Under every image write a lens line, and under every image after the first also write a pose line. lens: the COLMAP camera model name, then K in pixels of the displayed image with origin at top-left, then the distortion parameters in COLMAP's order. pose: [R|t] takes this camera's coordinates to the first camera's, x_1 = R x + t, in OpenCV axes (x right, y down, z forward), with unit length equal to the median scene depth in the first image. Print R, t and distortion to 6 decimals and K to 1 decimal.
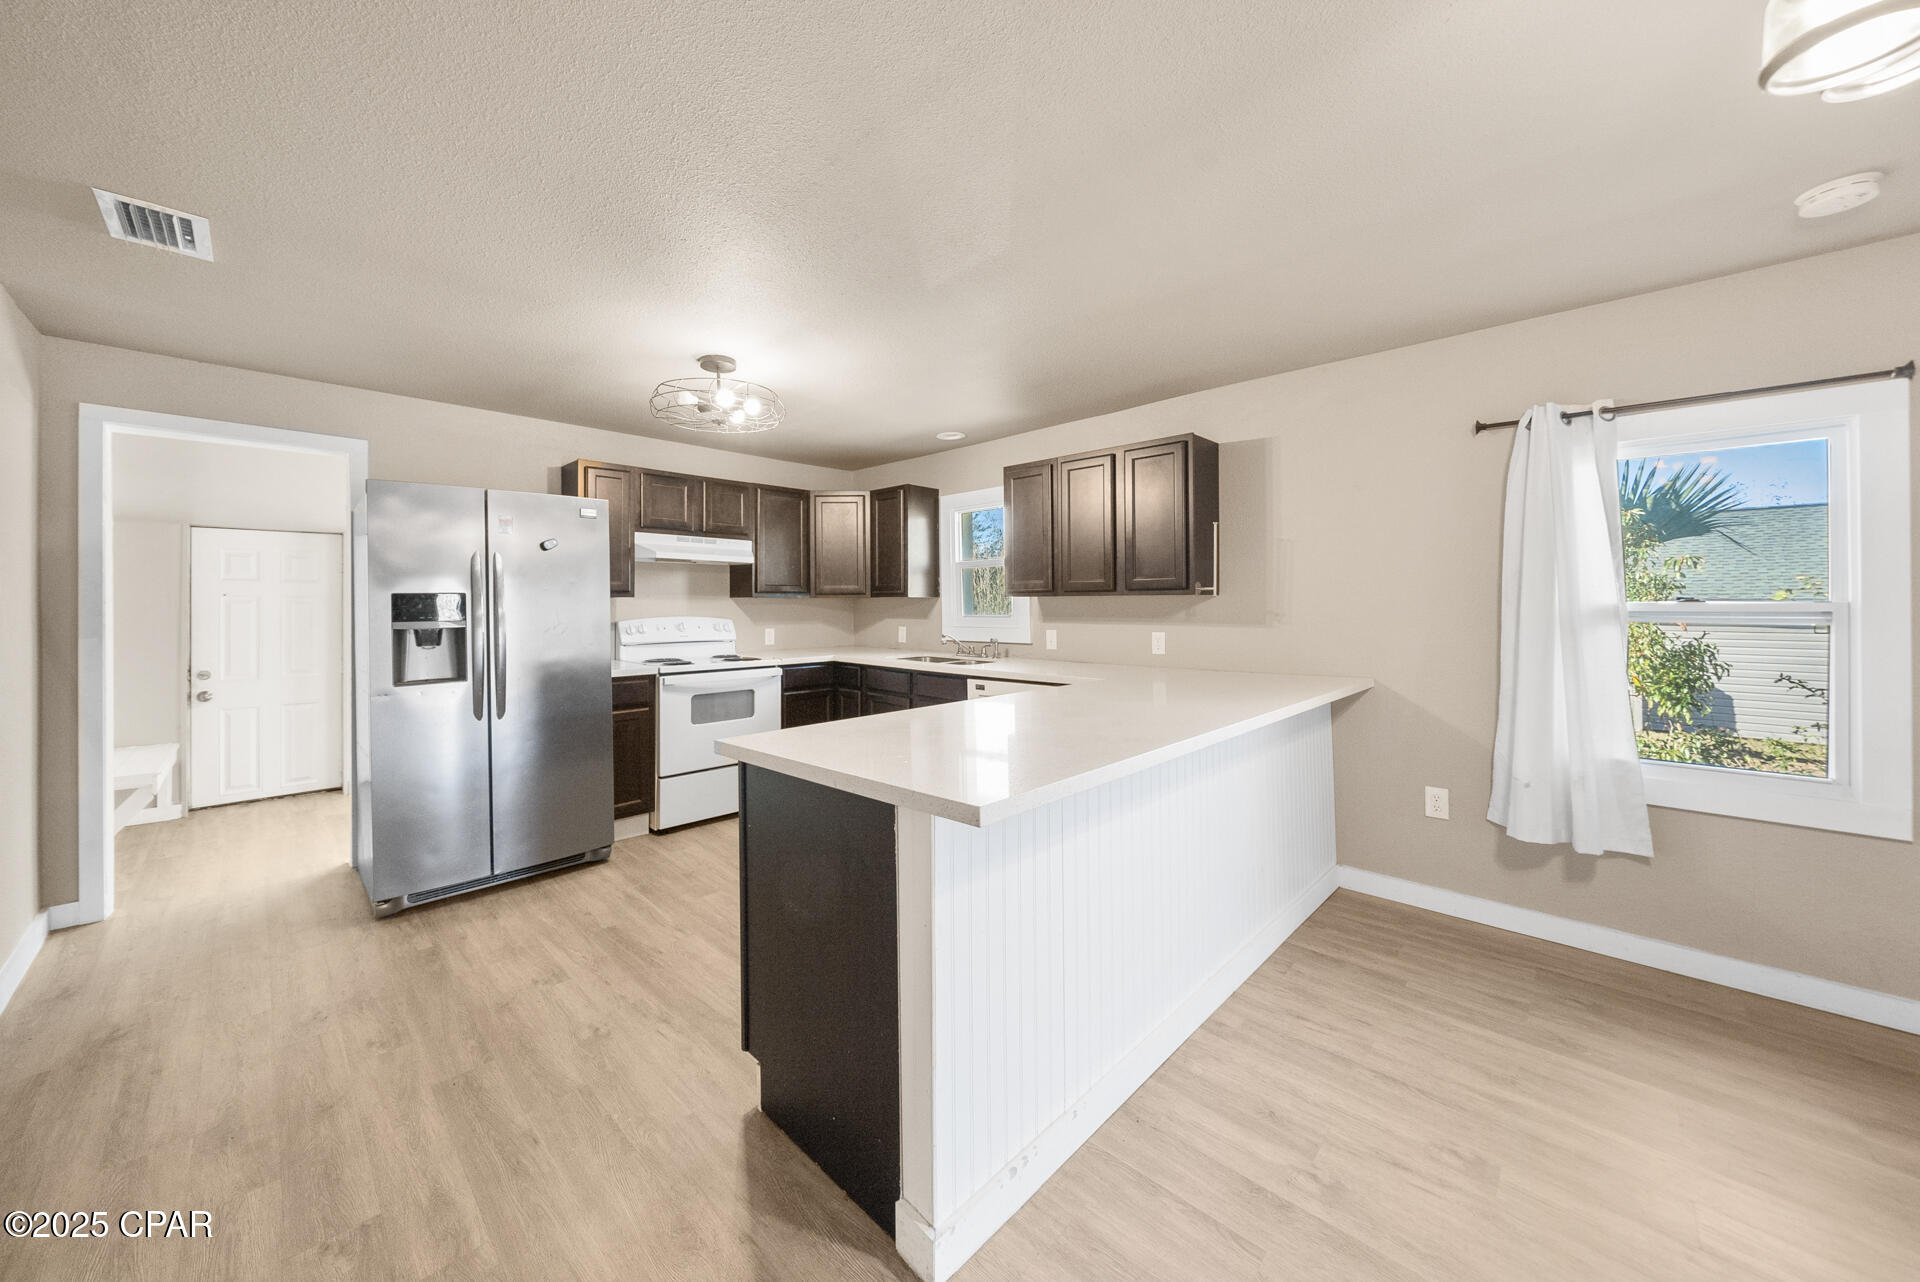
lens RADIAL K [[667.1, 0, 935.2], [0, 667.1, 605.8], [0, 0, 1]] dist [-0.005623, -0.000142]
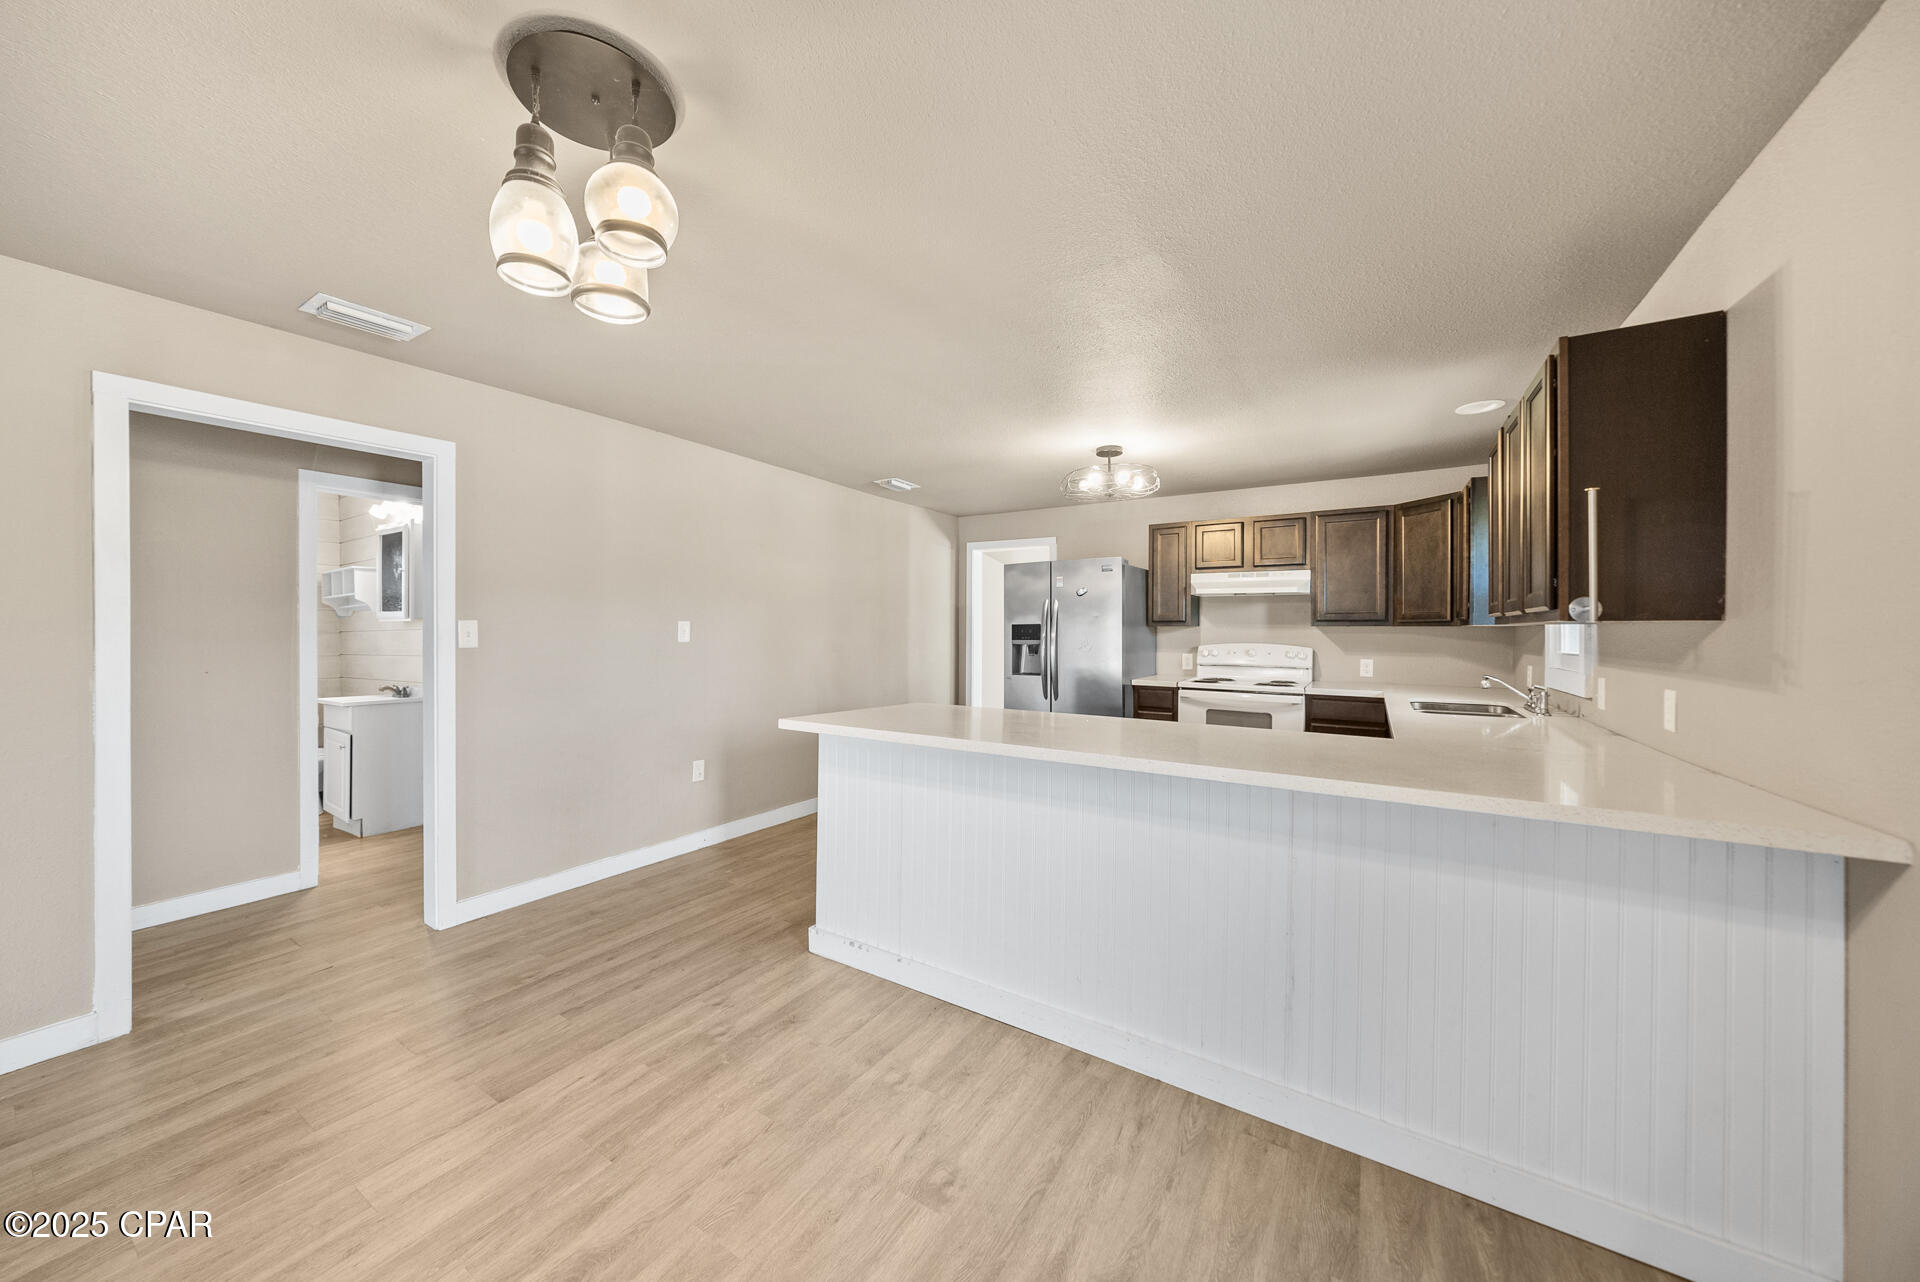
lens RADIAL K [[667.1, 0, 967.0], [0, 667.1, 627.6], [0, 0, 1]] dist [-0.005623, -0.000142]
pose [[0.237361, 0.000783, -0.971421, 0.938601], [-0.009628, 0.999952, -0.001547, -0.006000], [0.971374, 0.009720, 0.237357, 0.413947]]
